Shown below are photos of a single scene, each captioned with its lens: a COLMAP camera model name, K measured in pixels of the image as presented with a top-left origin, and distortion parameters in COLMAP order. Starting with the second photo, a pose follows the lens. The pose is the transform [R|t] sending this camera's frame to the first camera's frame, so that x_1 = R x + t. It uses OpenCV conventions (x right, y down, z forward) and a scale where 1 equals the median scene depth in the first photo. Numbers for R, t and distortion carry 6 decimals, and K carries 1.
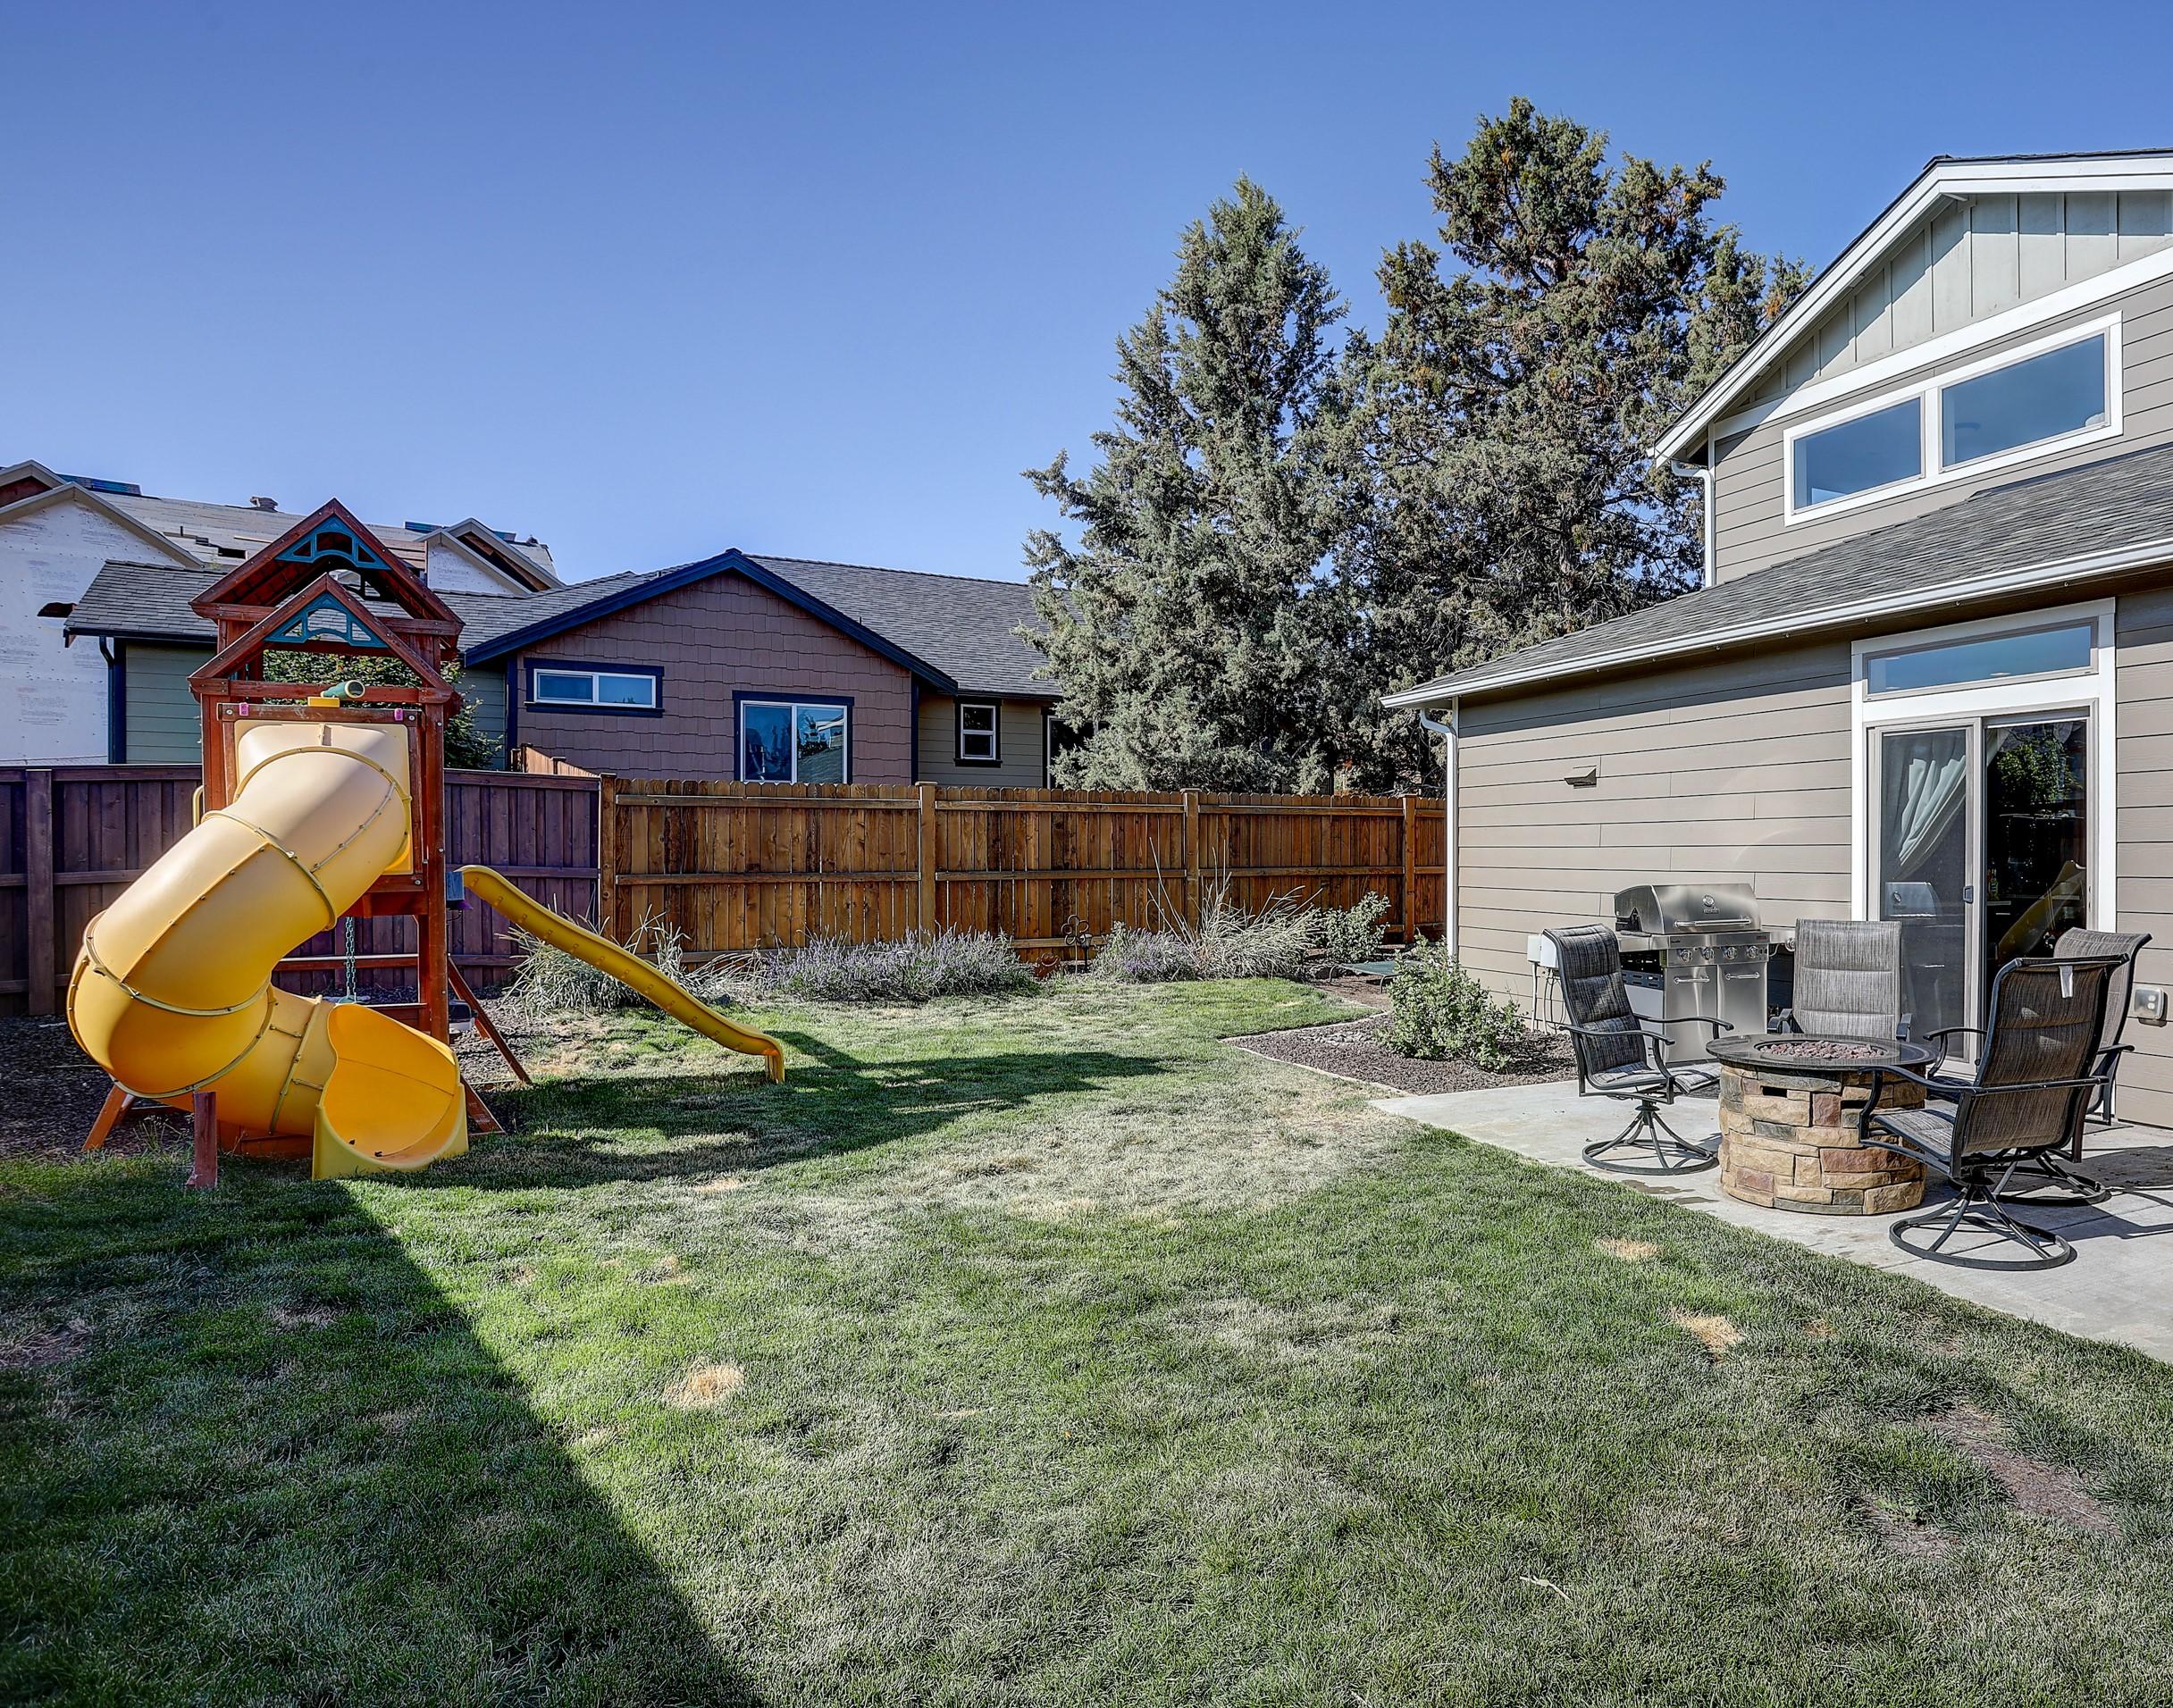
lens RADIAL K [[1366.9, 0, 1310.0], [0, 1366.9, 880.3], [0, 0, 1]] dist [-0.090918, 0.048482]
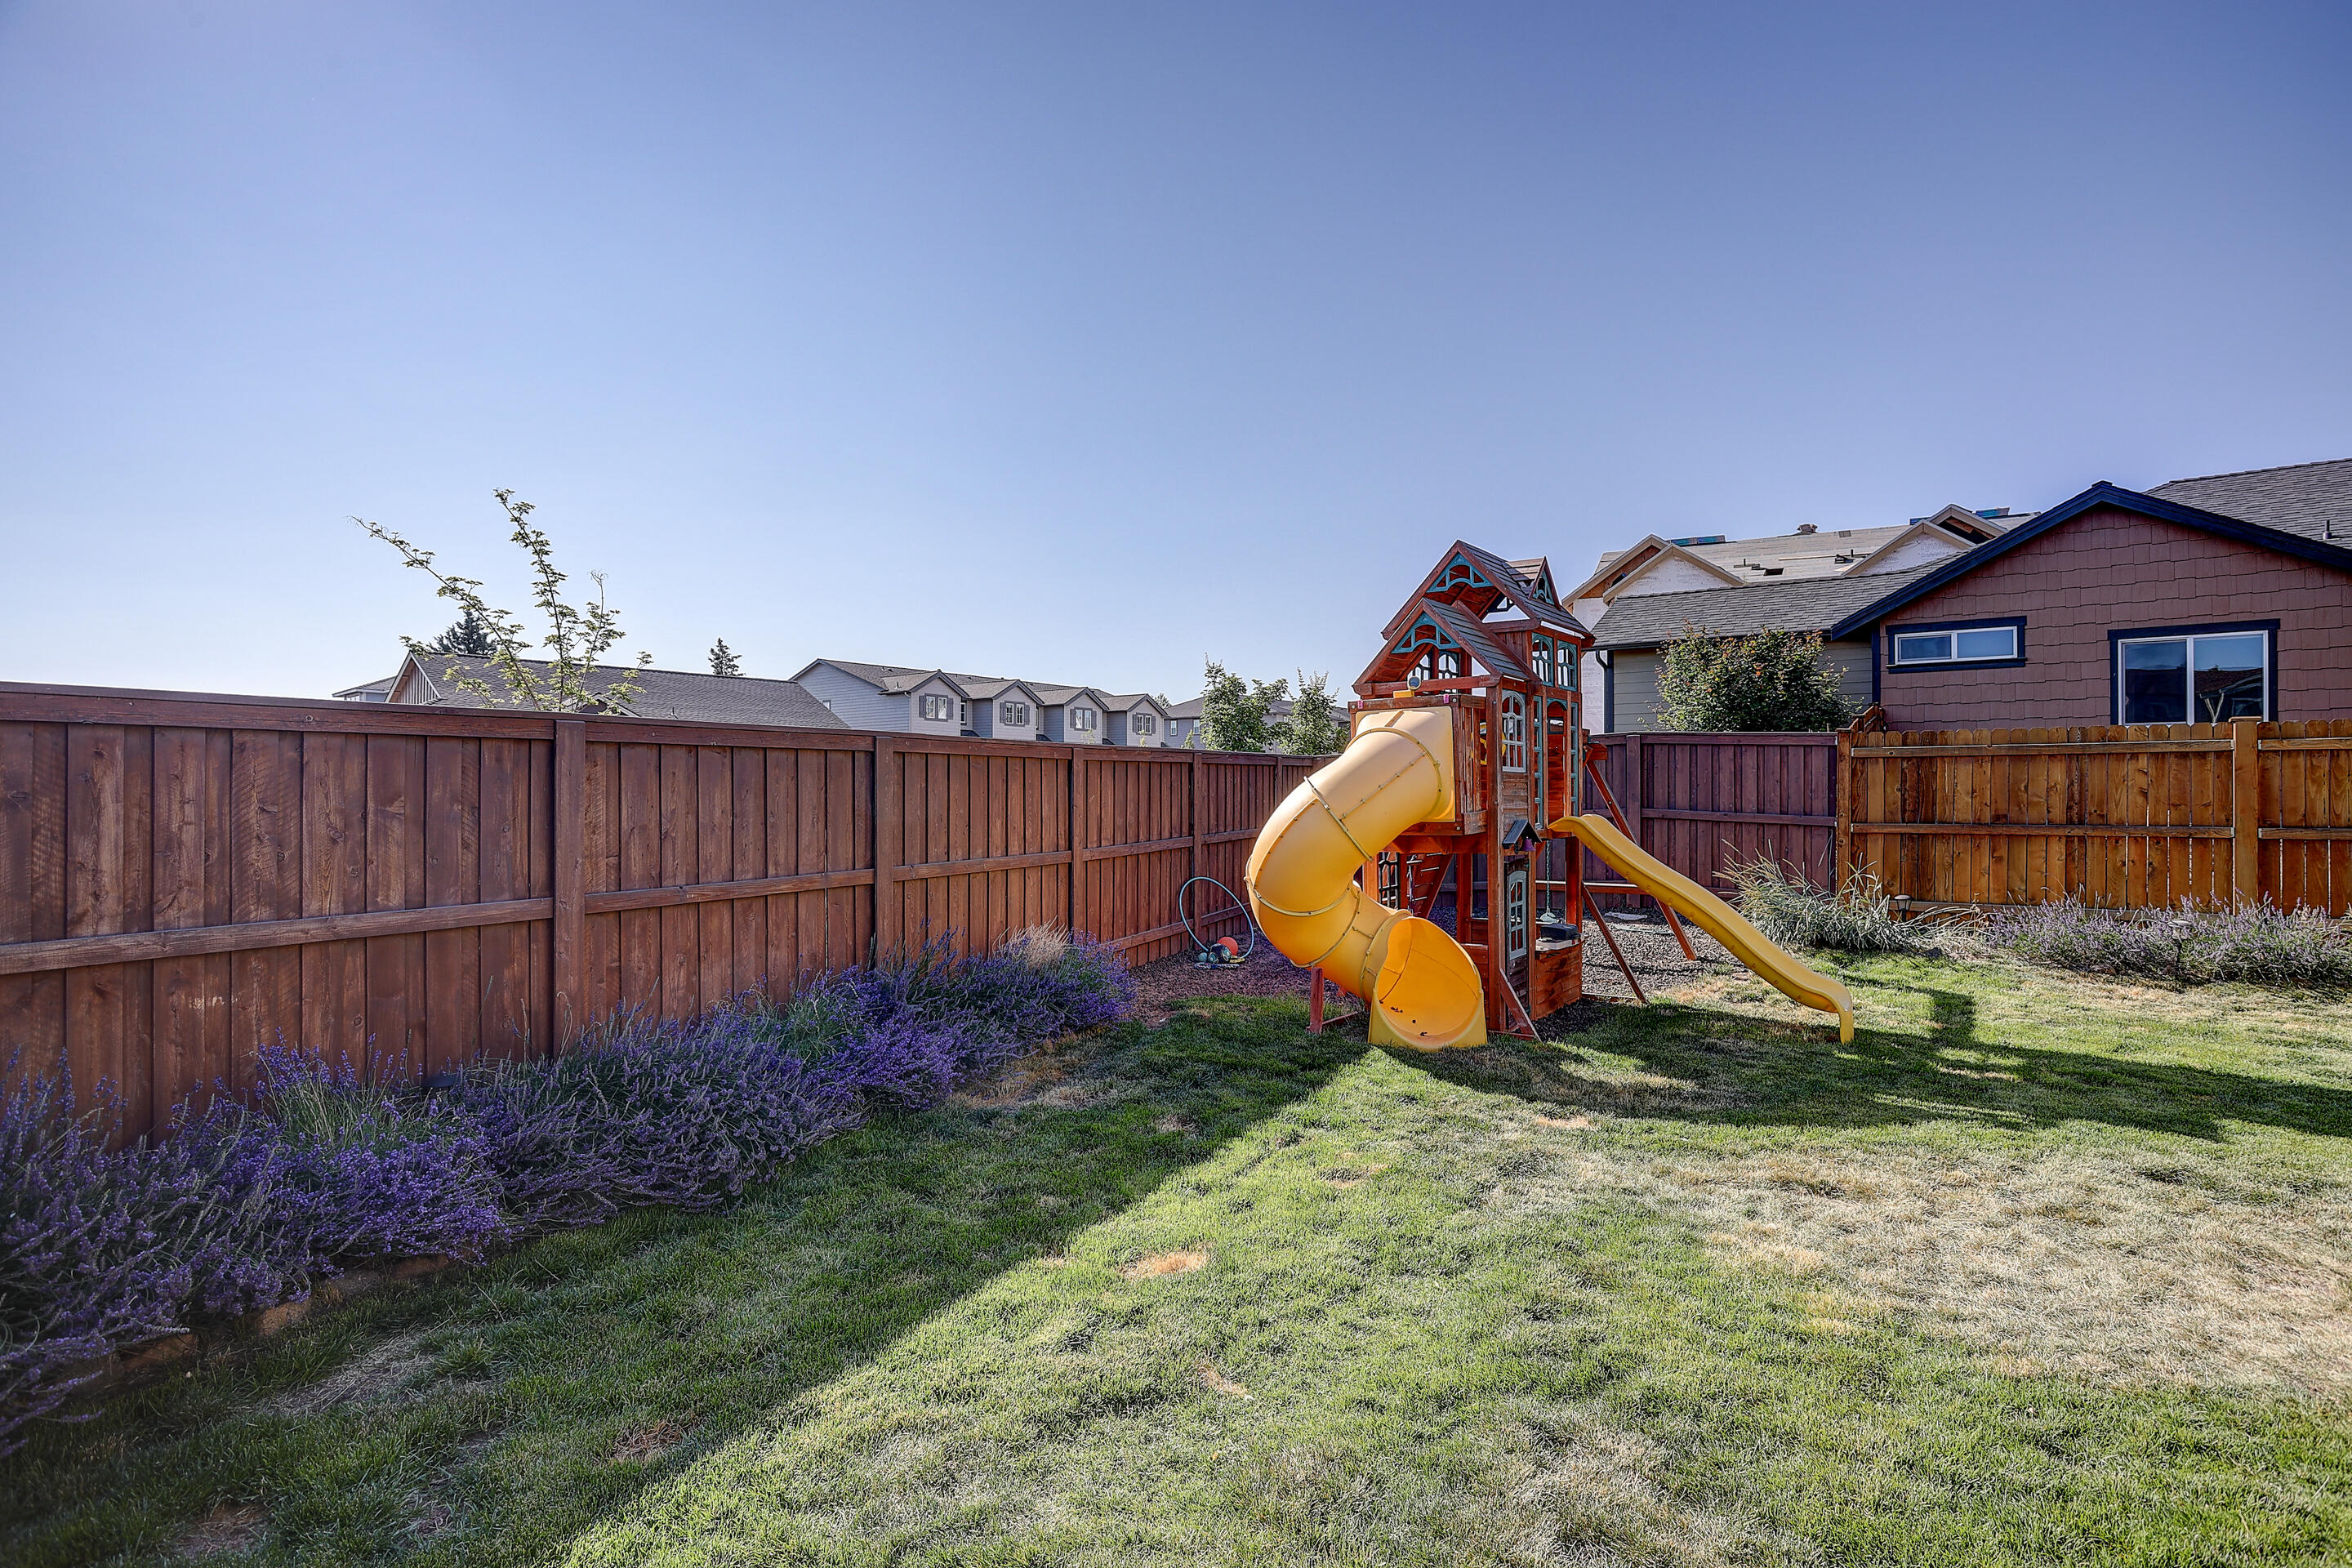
lens RADIAL K [[1145.6, 0, 1182.4], [0, 1145.6, 792.5], [0, 0, 1]] dist [-0.077804, 0.036543]
pose [[0.324141, -0.003750, -0.946001, 0.135262], [-0.019298, 0.999758, -0.010575, -0.007843], [0.945812, 0.021684, 0.323990, 0.182165]]
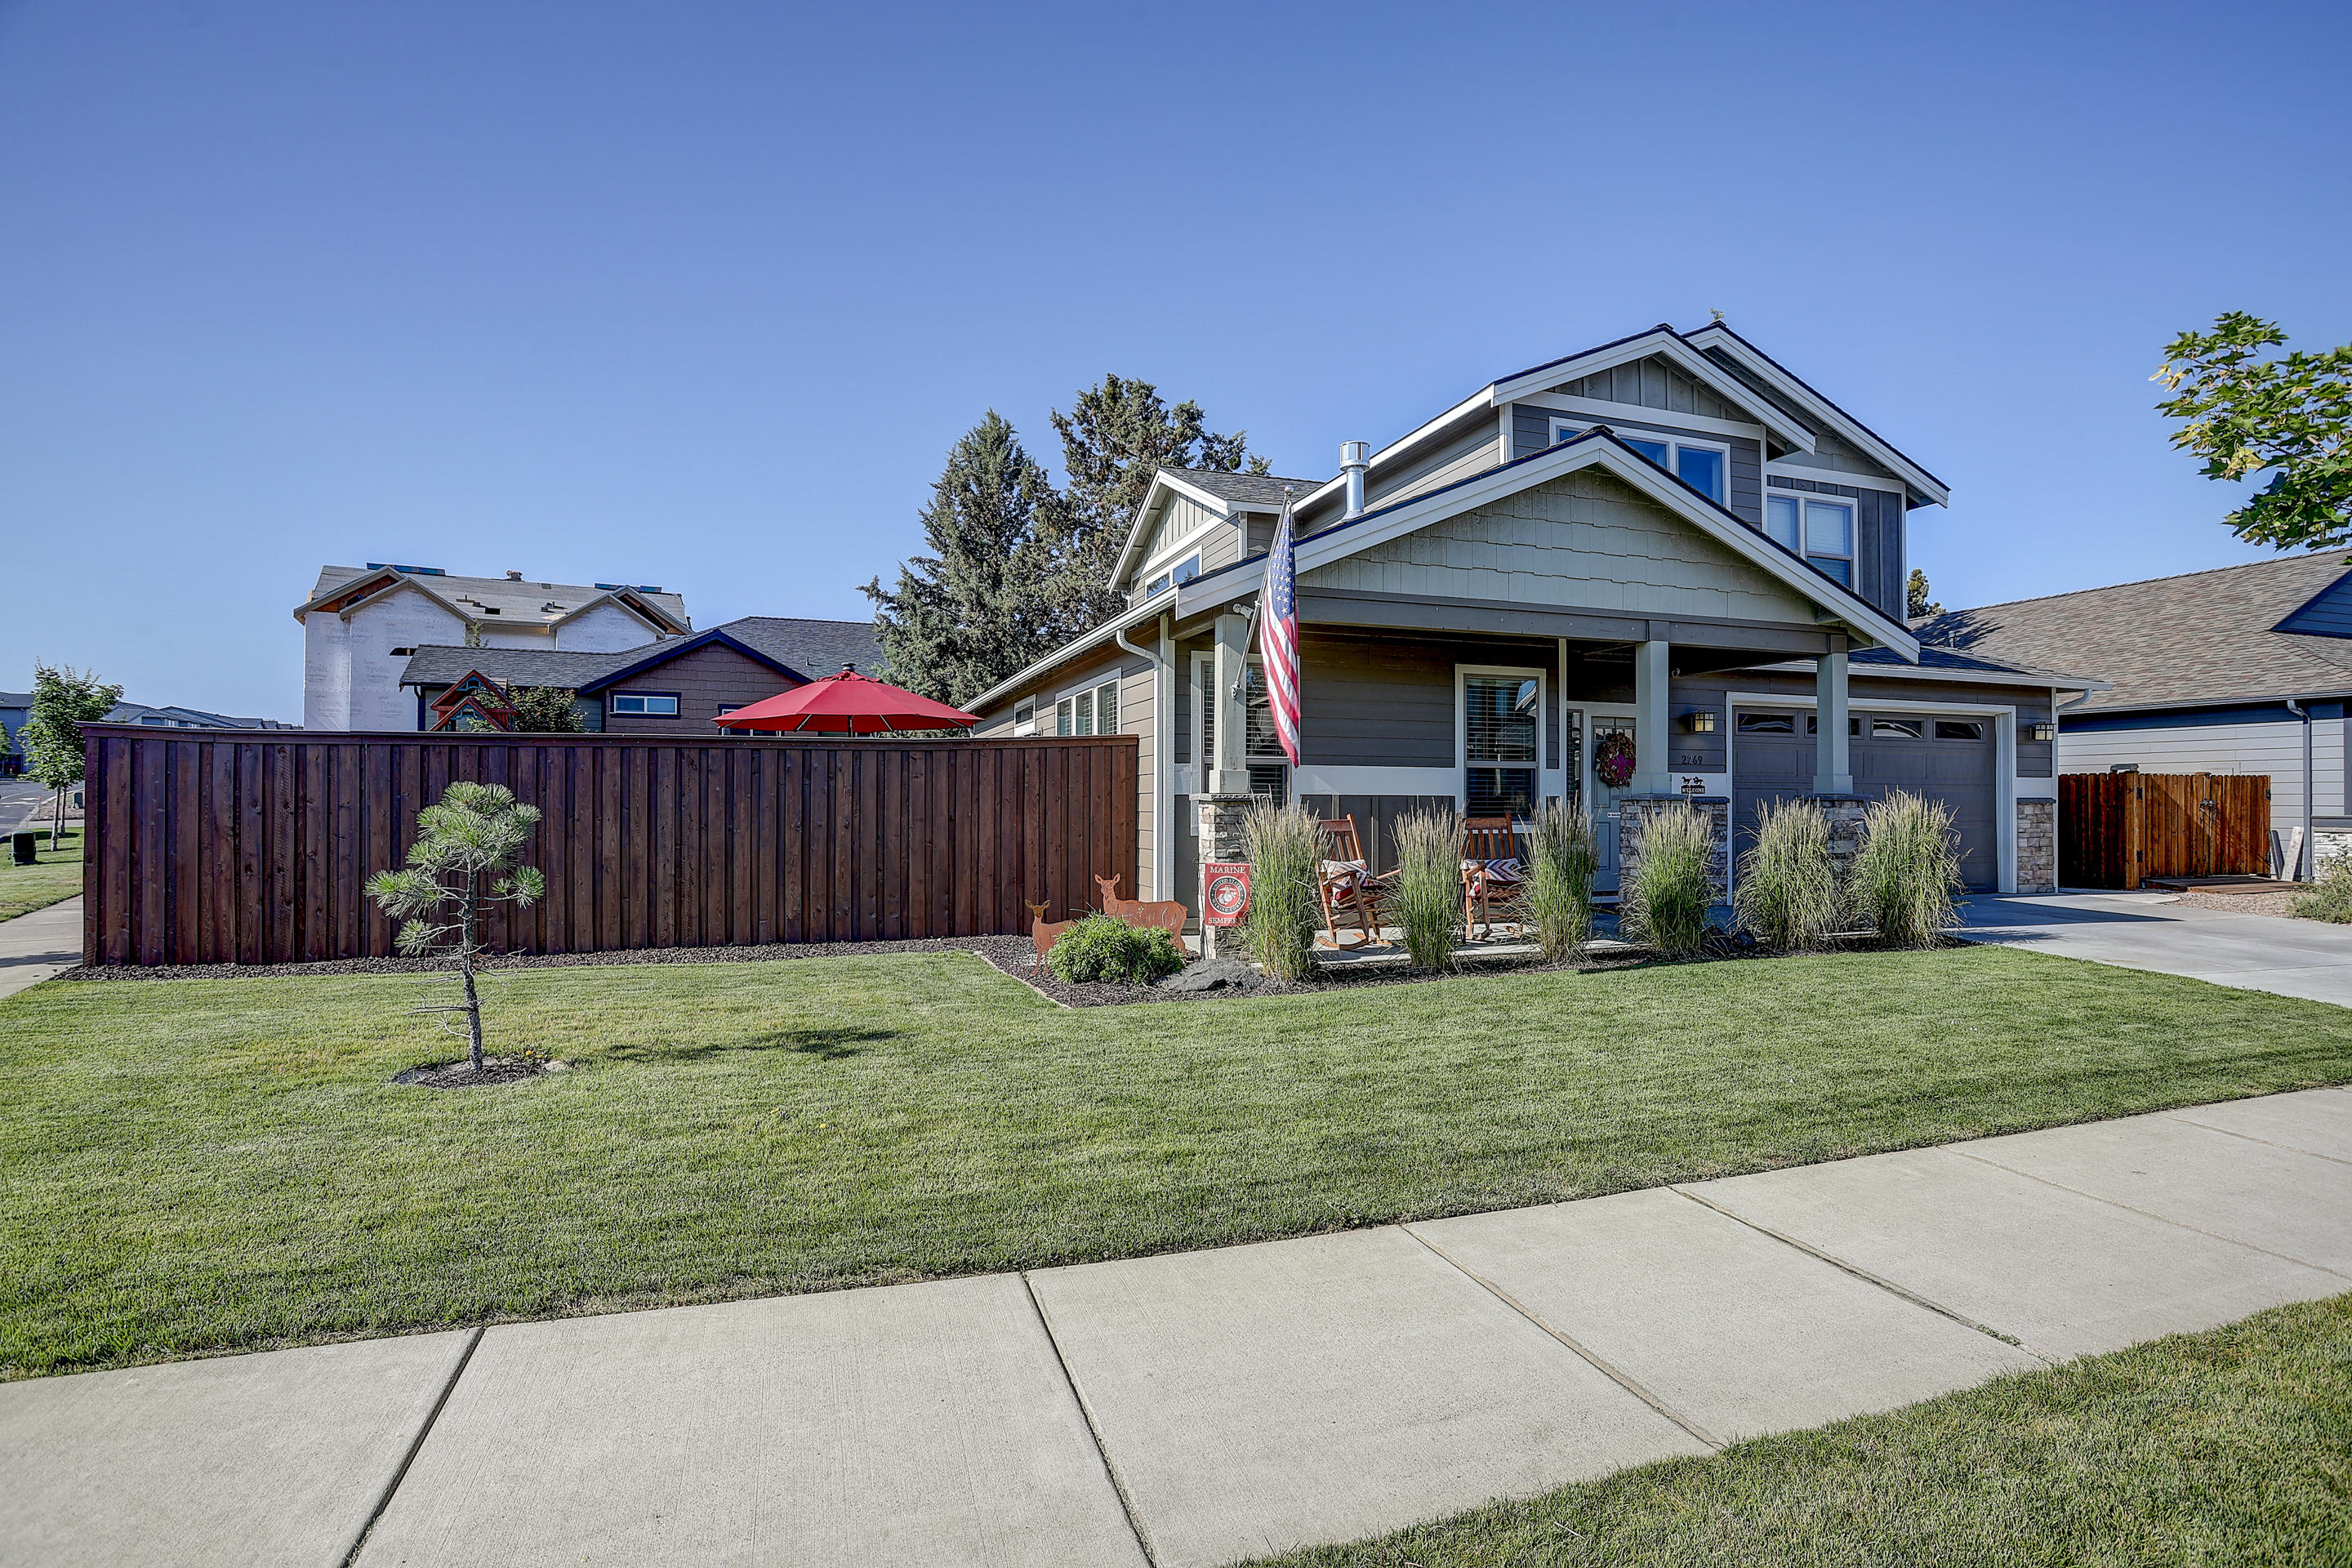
lens RADIAL K [[1145.6, 0, 1182.4], [0, 1145.6, 792.5], [0, 0, 1]] dist [-0.077804, 0.036543]
pose [[0.988470, 0.001033, -0.151415, 0.618655], [-0.004799, 0.999688, -0.024512, 0.022241], [0.151342, 0.024956, 0.988166, -0.622773]]
